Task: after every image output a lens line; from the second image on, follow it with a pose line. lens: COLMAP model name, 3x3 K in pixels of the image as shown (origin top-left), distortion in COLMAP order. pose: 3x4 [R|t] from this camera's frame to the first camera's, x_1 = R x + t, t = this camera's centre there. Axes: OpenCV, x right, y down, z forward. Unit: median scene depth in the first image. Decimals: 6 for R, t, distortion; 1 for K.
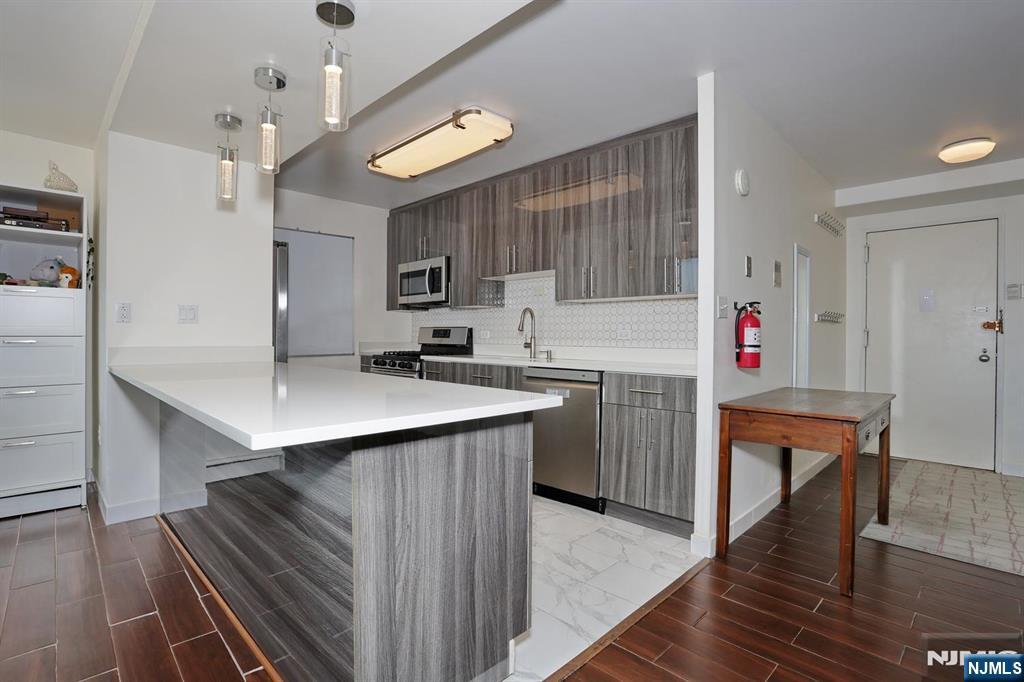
lens RADIAL K [[498.7, 0, 514.3], [0, 498.7, 339.4], [0, 0, 1]] dist [-0.053213, 0.012075]
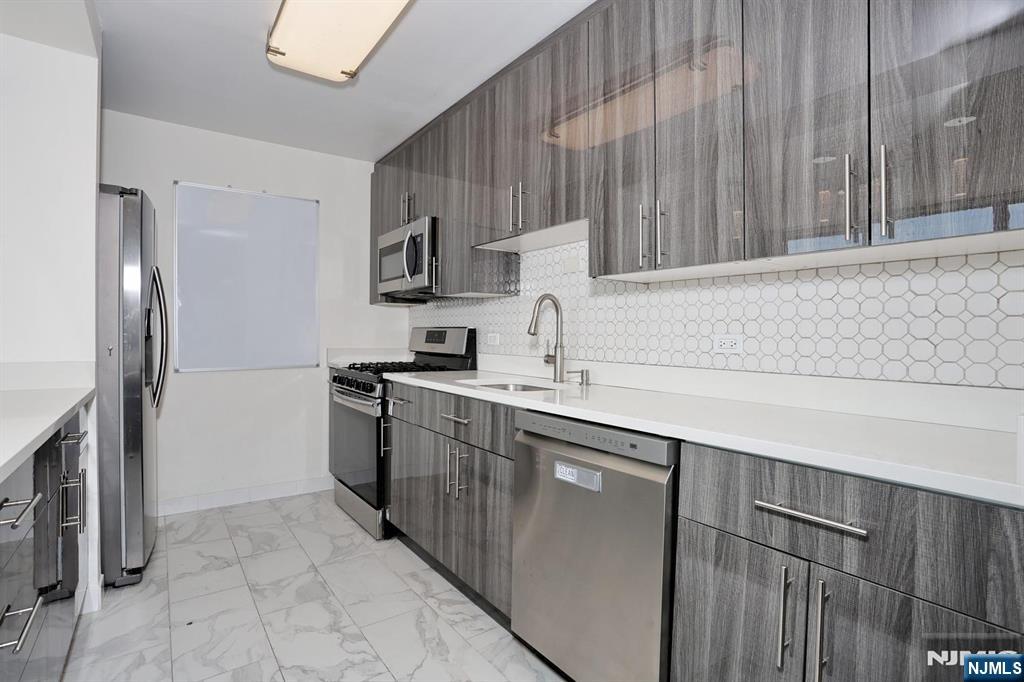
lens RADIAL K [[498.7, 0, 508.5], [0, 498.7, 336.8], [0, 0, 1]] dist [-0.053213, 0.012075]
pose [[0.984985, 0.003727, -0.172599, 0.076562], [-0.004374, 0.999985, -0.003371, -0.011825], [0.172584, 0.004075, 0.984986, 0.407089]]
